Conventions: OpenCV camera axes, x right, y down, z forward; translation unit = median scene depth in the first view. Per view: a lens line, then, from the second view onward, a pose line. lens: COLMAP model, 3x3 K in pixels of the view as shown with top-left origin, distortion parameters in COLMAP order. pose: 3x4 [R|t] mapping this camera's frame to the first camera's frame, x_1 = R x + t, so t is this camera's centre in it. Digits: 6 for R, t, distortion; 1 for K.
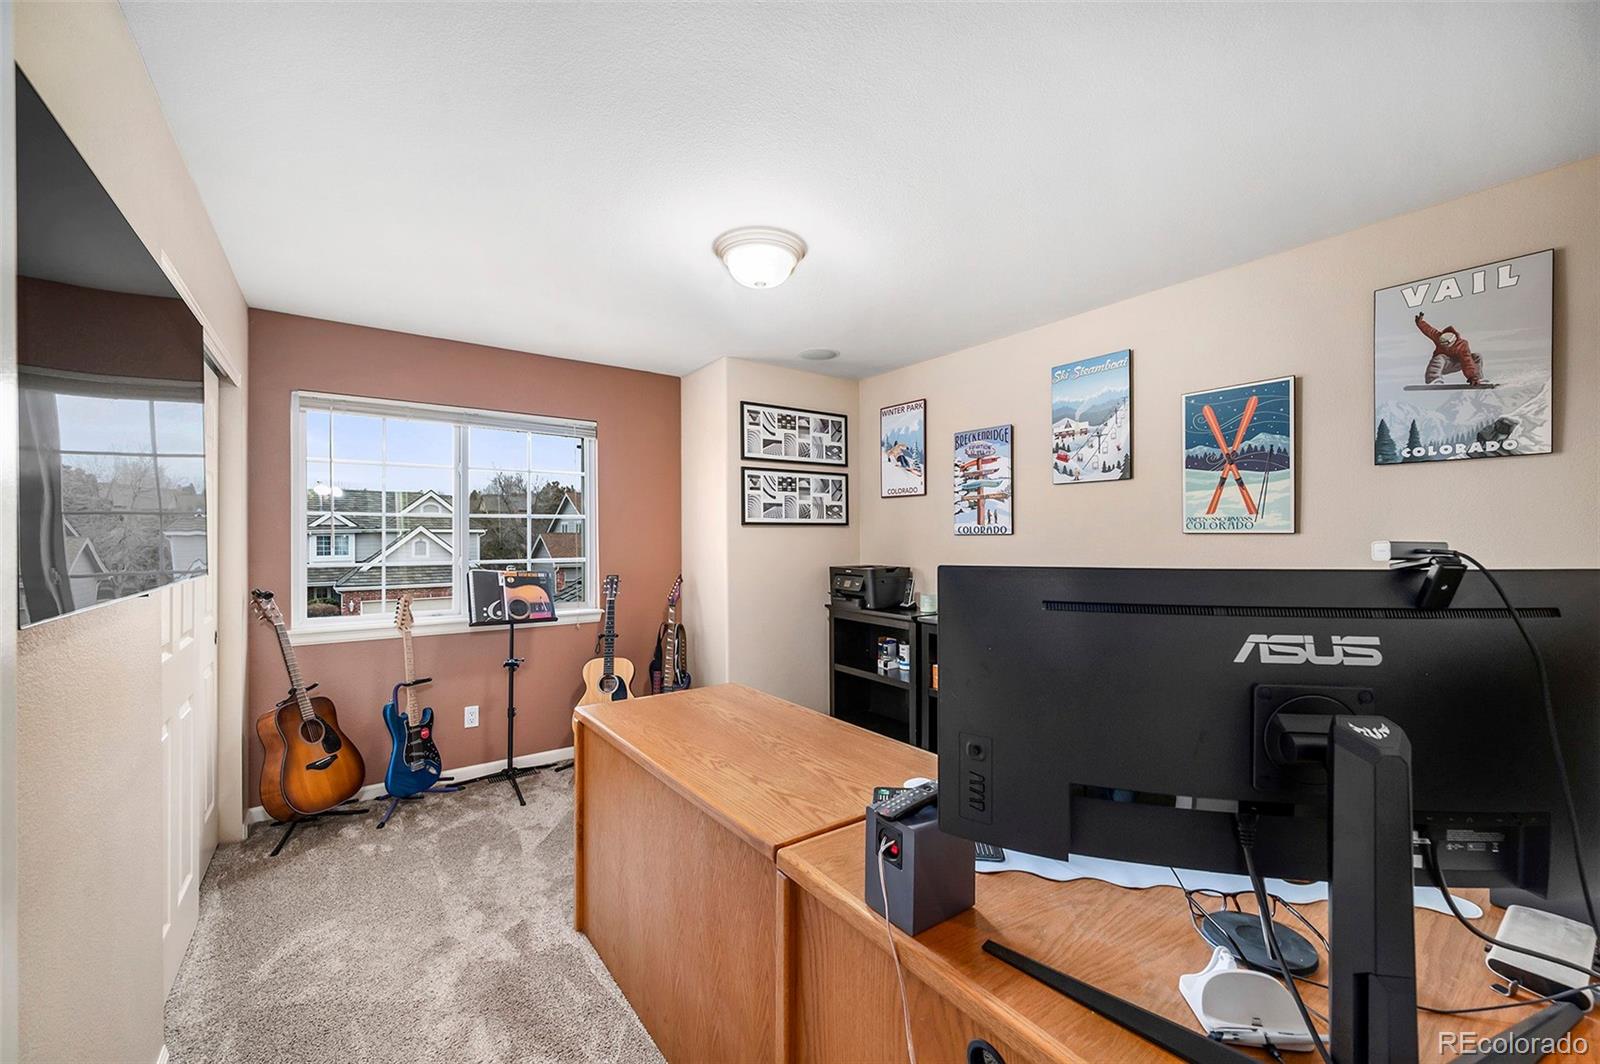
lens RADIAL K [[635.7, 0, 802.9], [0, 635.7, 539.0], [0, 0, 1]] dist [0.000314, -0.000144]
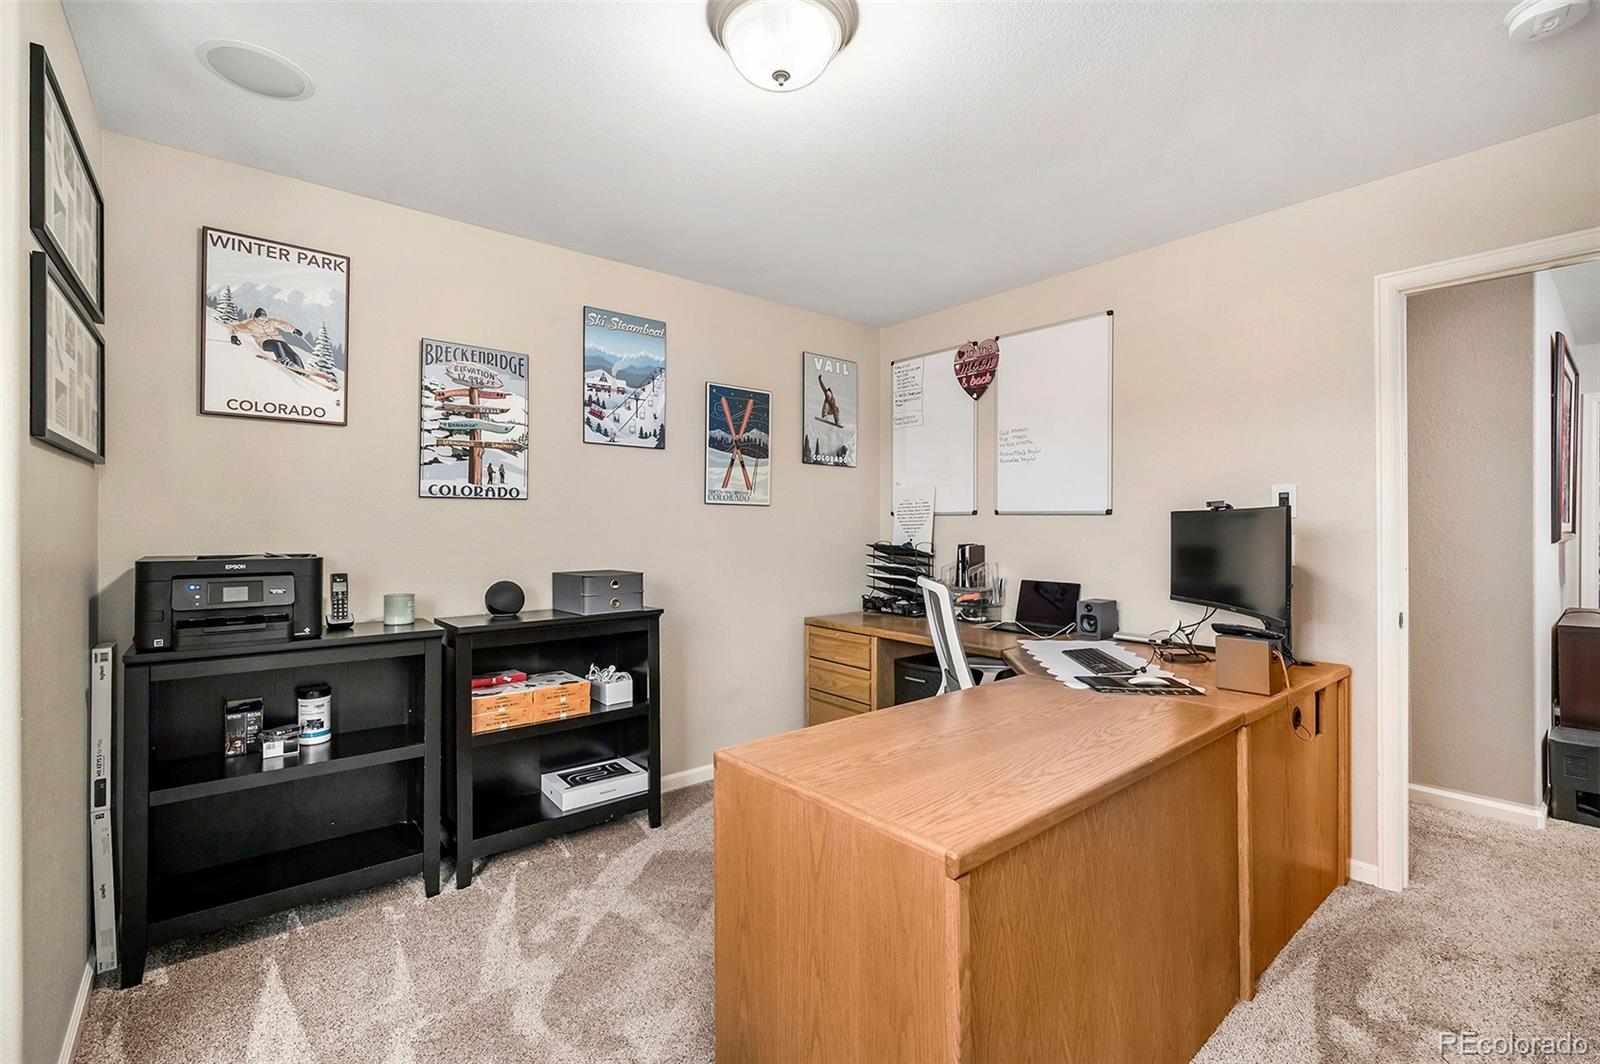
lens RADIAL K [[698.9, 0, 803.1], [0, 698.9, 522.6], [0, 0, 1]] dist [-0.000628, -0.000139]
pose [[-0.067411, 0.006388, 0.997705, -0.582918], [0.003155, 0.999976, -0.006189, 0.029703], [-0.997720, 0.002731, -0.067430, 0.799132]]
